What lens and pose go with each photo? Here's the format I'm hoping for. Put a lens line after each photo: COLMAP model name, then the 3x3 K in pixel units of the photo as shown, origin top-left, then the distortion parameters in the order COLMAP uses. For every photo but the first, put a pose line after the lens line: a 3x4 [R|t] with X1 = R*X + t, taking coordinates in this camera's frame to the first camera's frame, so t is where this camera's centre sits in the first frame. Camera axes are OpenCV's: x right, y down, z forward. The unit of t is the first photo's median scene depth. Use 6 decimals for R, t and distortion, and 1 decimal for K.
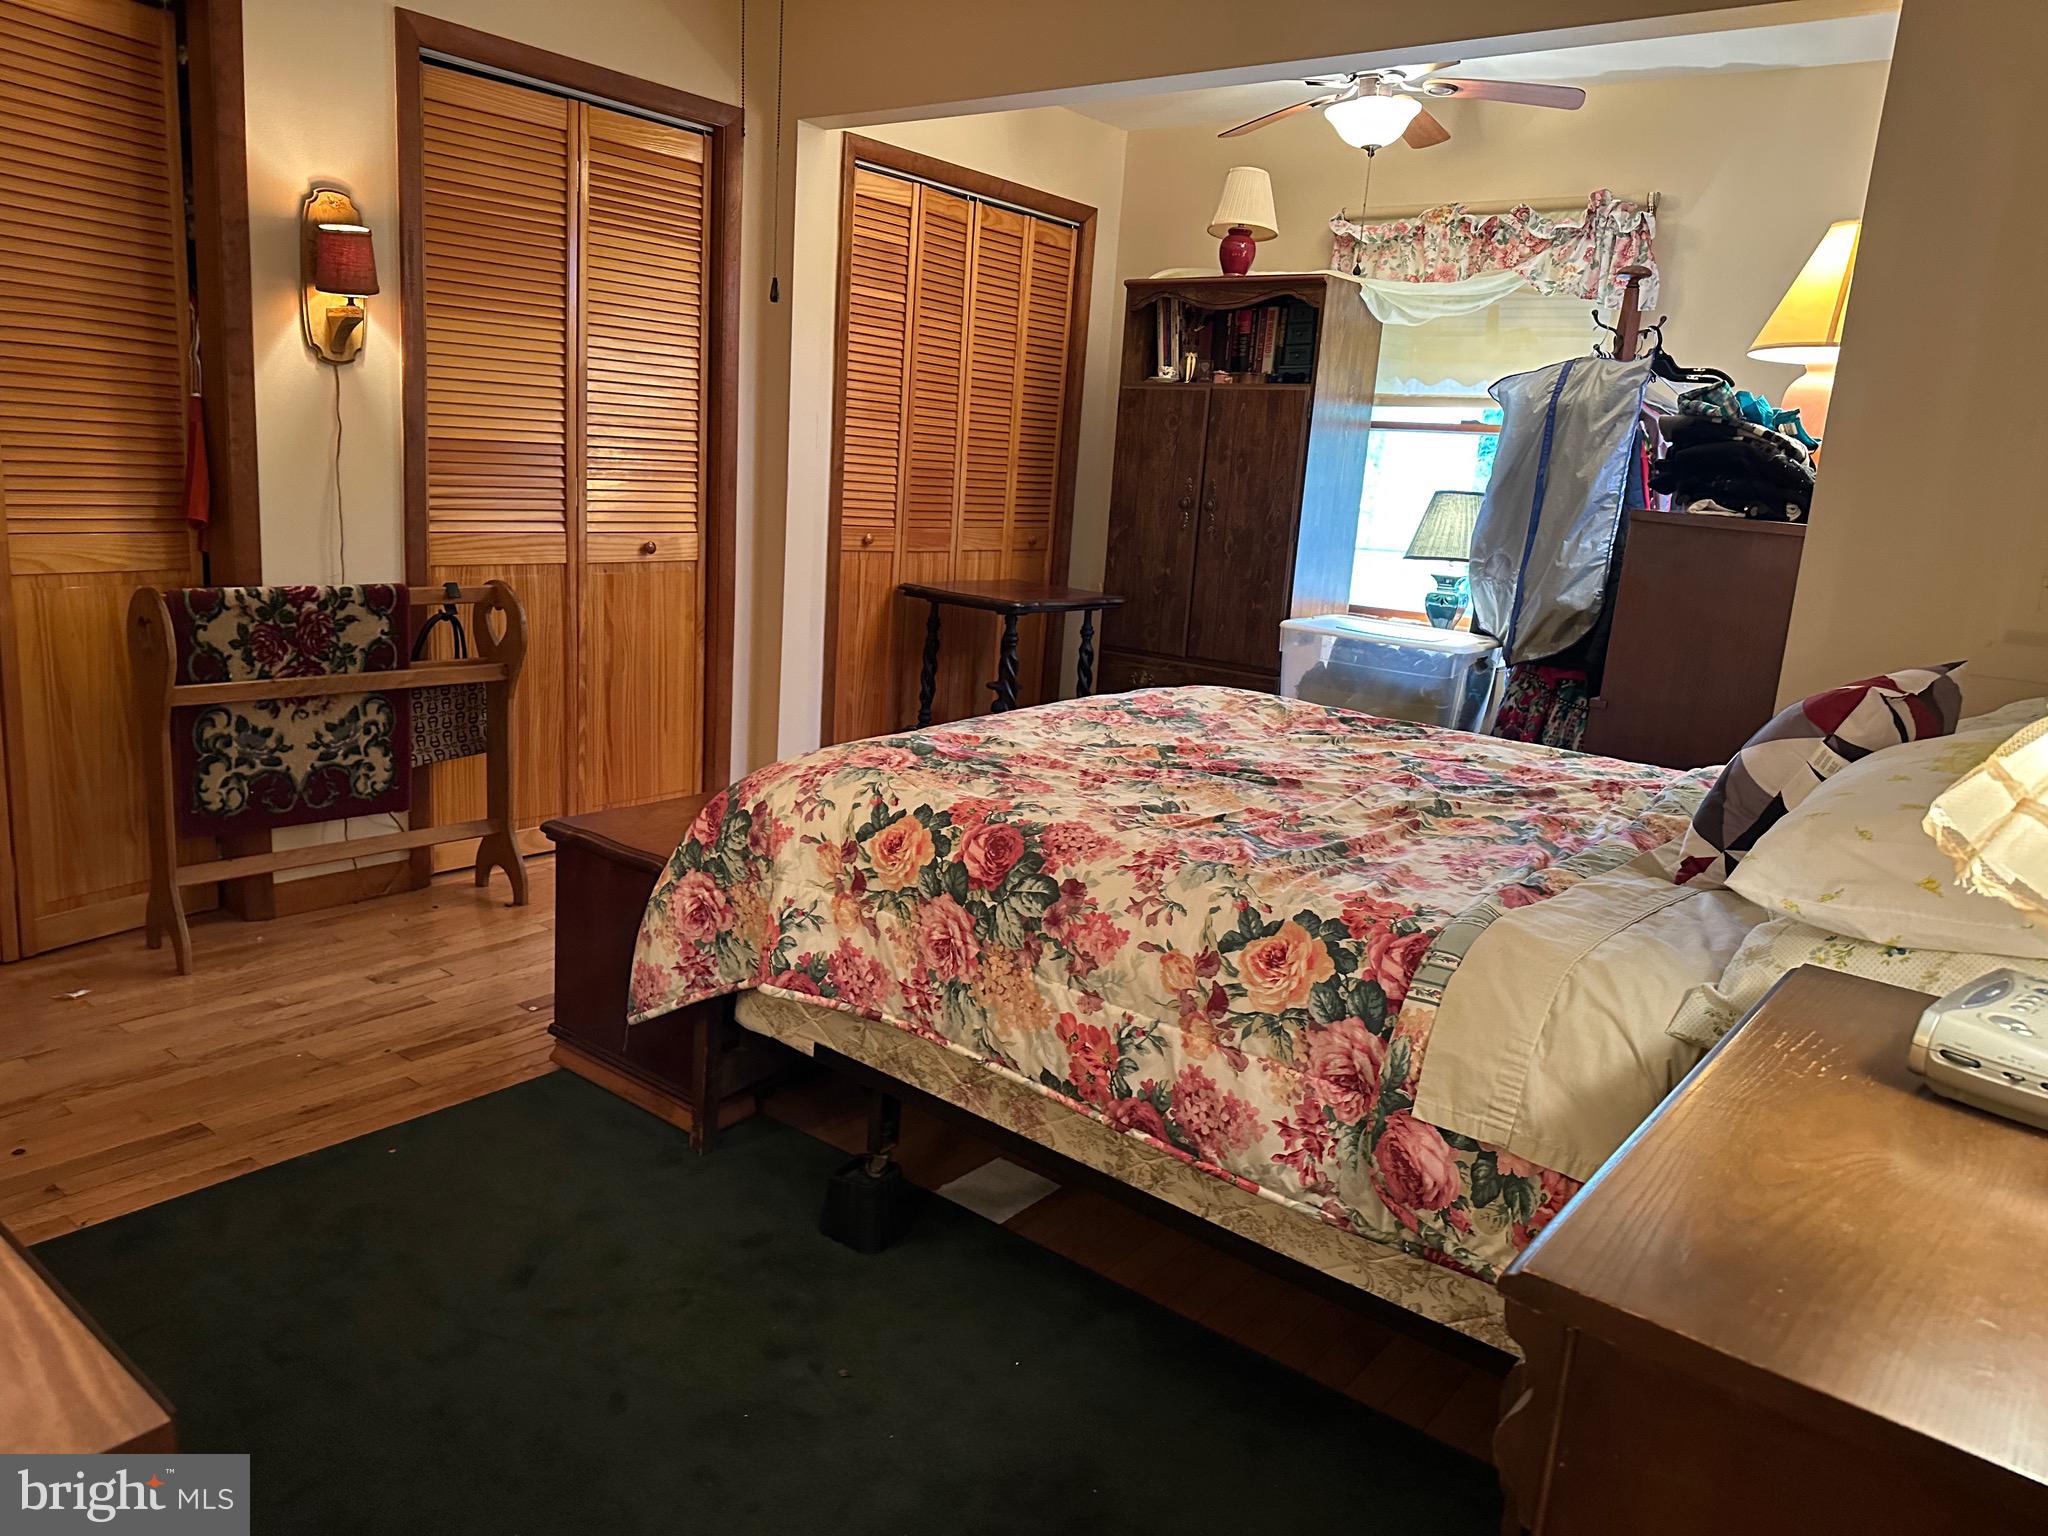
lens RADIAL K [[1425.4, 0, 1016.3], [0, 1425.4, 752.1], [0, 0, 1]] dist [0.093676, -0.130613]
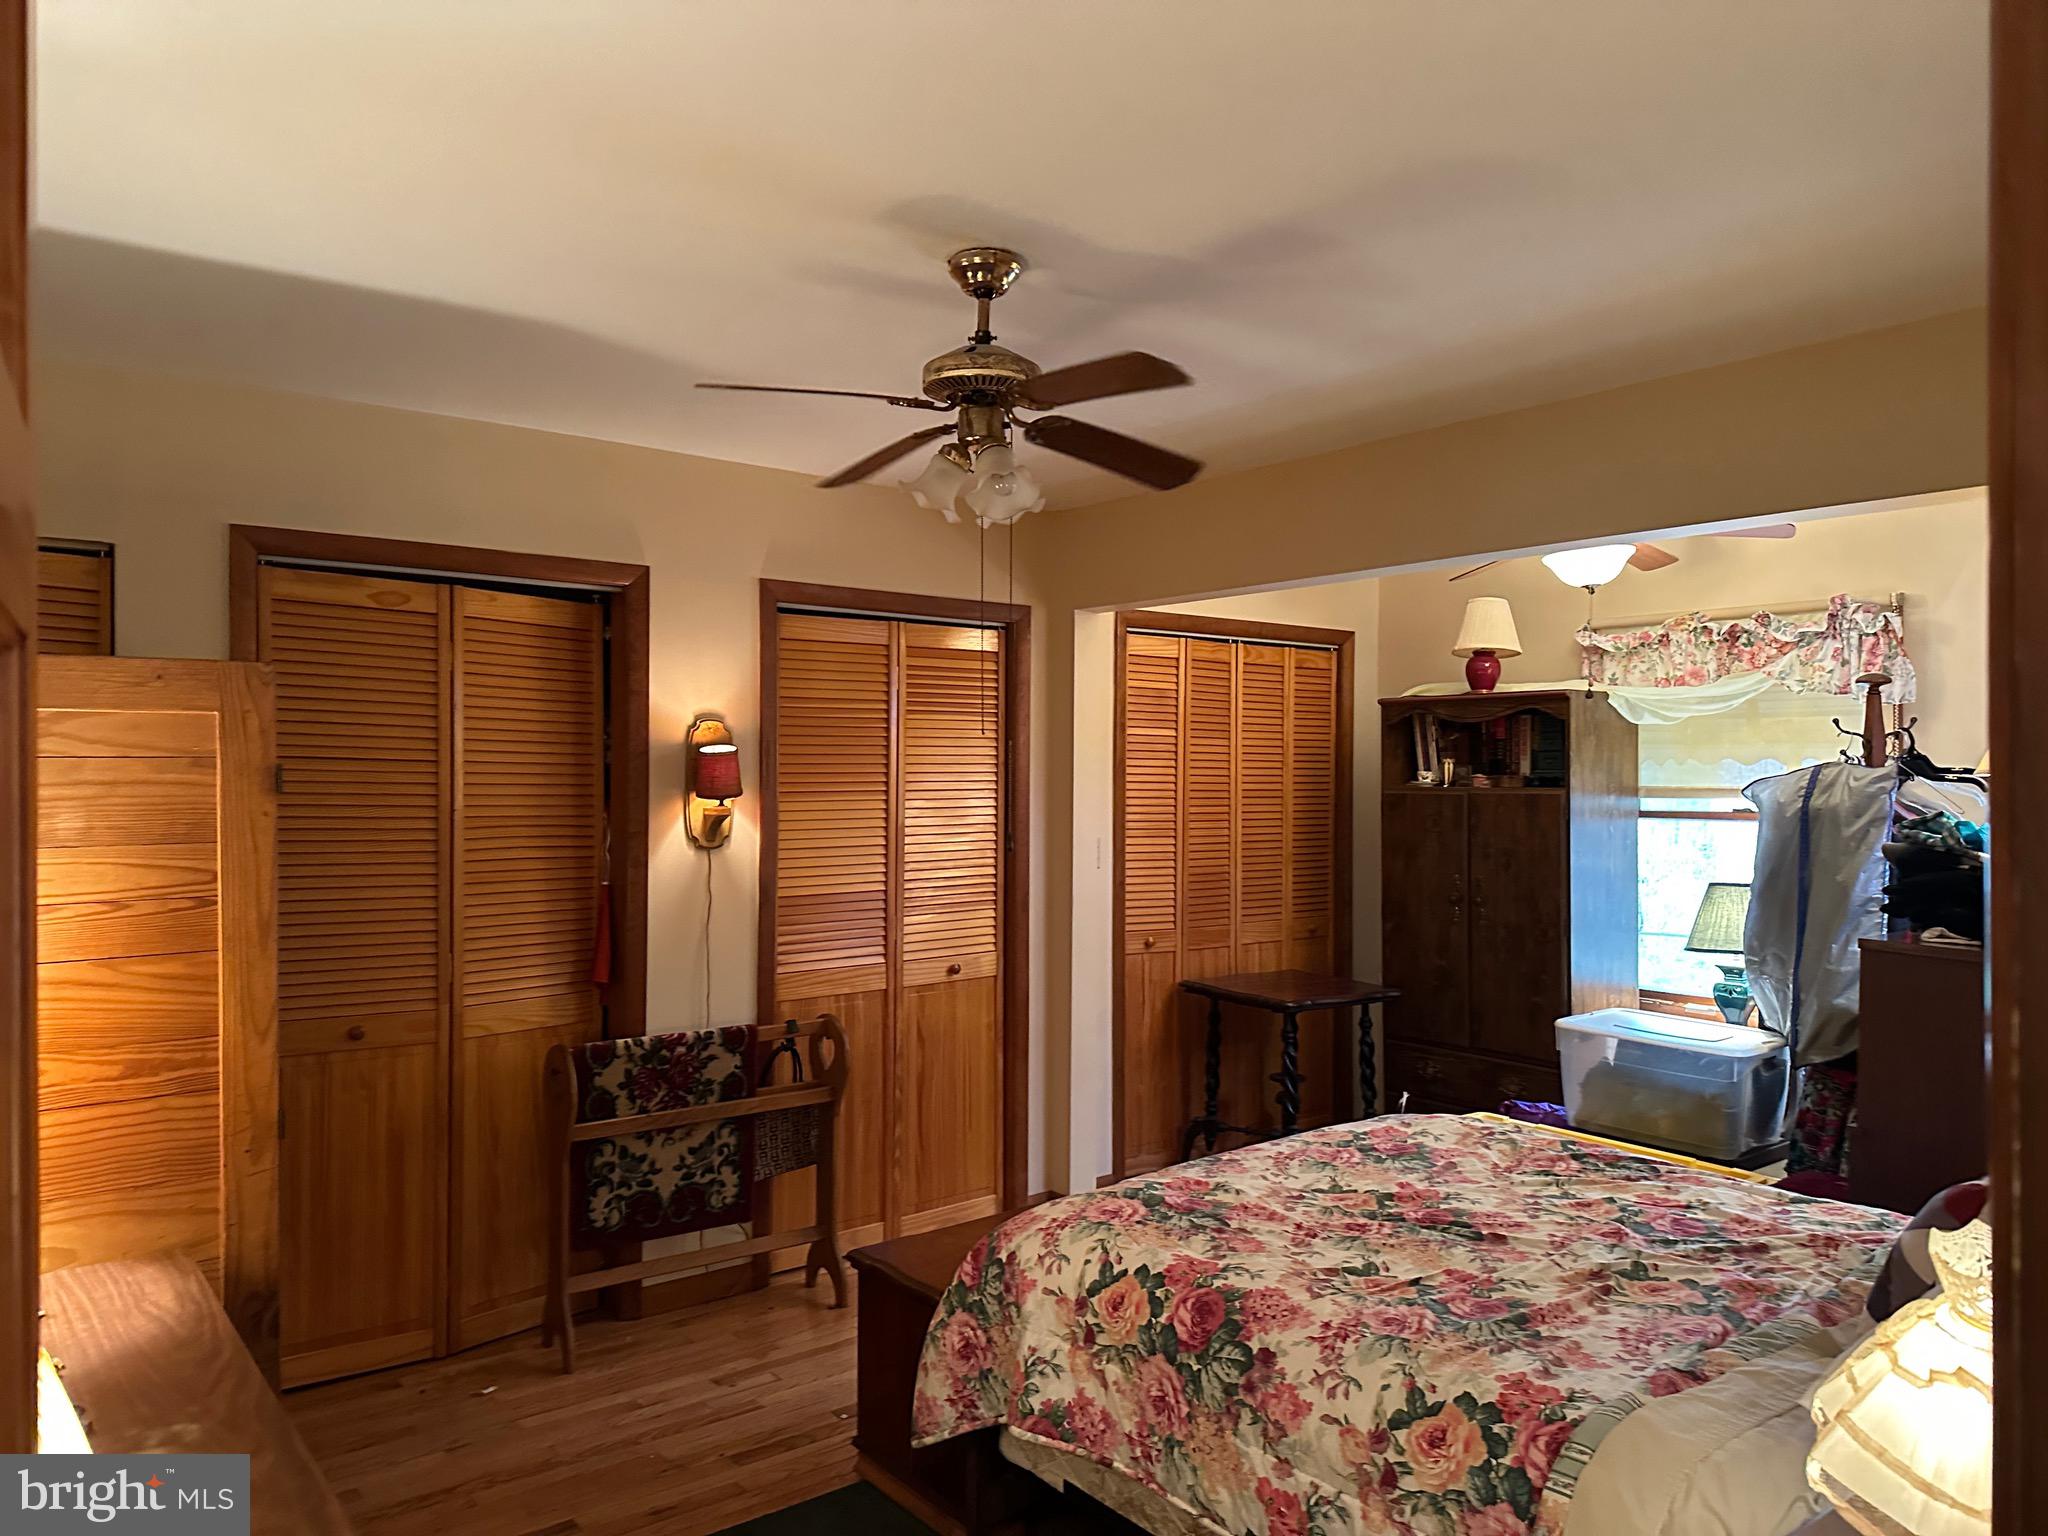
lens RADIAL K [[1496.7, 0, 1051.3], [0, 1496.7, 709.8], [0, 0, 1]] dist [0.112079, -0.210116]
pose [[0.971442, -0.063236, -0.228695, 0.128631], [0.012589, 0.976211, -0.216456, -0.103008], [0.236942, 0.207395, 0.949129, -0.199862]]
